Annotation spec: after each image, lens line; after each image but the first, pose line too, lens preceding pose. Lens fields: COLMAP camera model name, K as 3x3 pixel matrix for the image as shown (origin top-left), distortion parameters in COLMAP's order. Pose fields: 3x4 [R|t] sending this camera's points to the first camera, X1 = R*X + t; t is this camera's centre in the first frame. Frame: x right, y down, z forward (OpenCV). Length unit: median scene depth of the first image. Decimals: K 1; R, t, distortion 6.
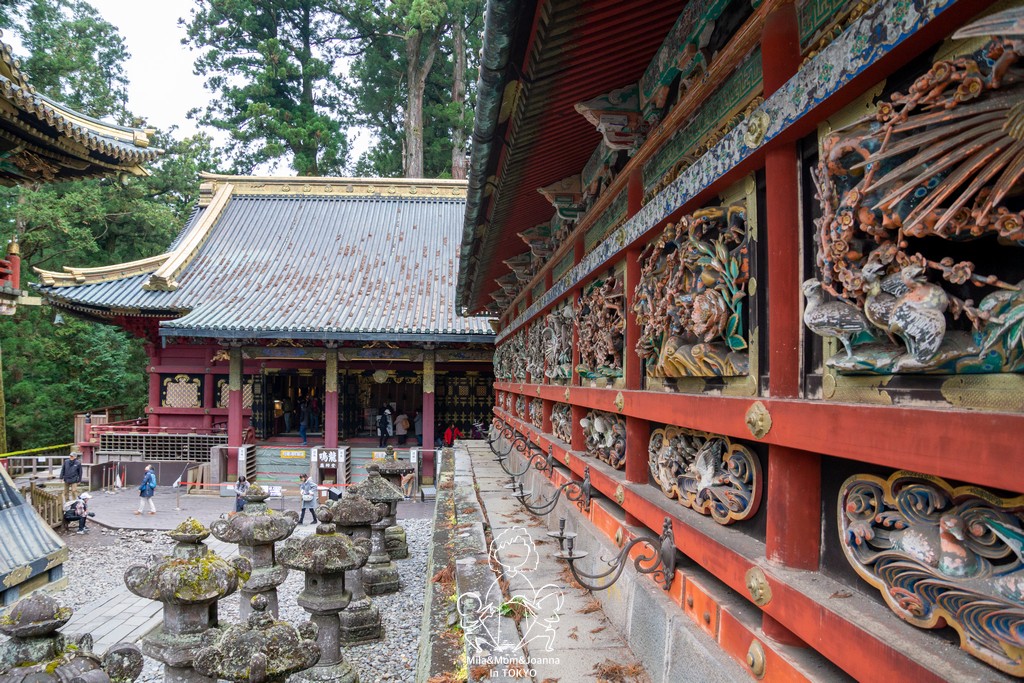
lens RADIAL K [[706.6, 0, 512.0], [0, 706.6, 341.5], [0, 0, 1]] dist [-0.175296, 0.115643]
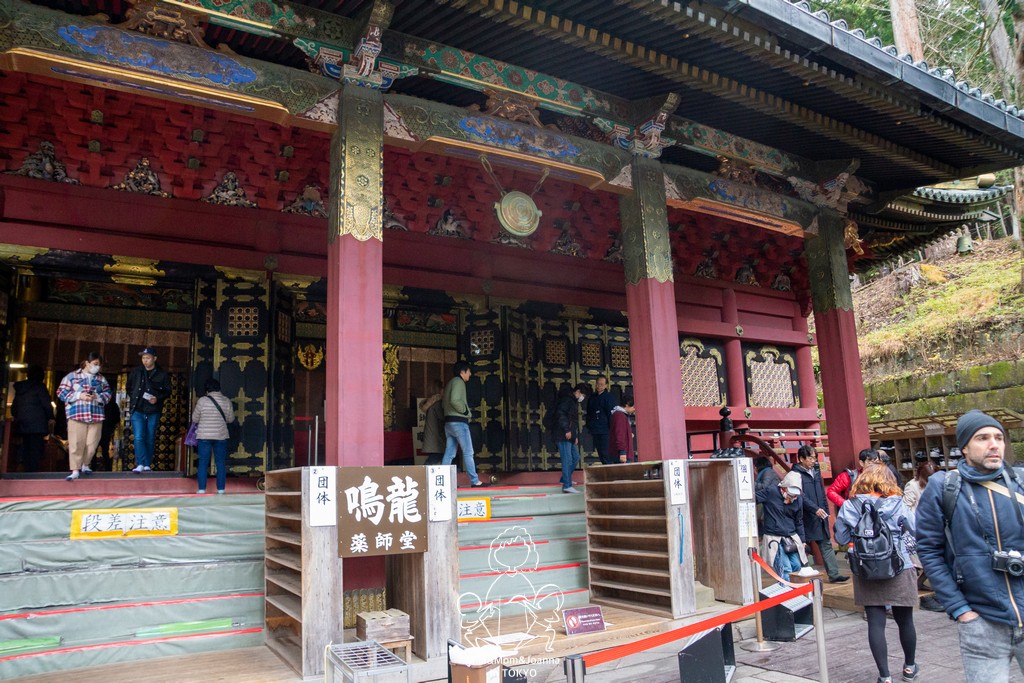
lens RADIAL K [[706.6, 0, 512.0], [0, 706.6, 341.5], [0, 0, 1]] dist [-0.175296, 0.115643]
pose [[0.905914, 0.038600, 0.421698, -0.313487], [0.025326, 0.989115, -0.144945, 0.144965], [-0.422703, 0.141988, 0.895076, 0.759812]]
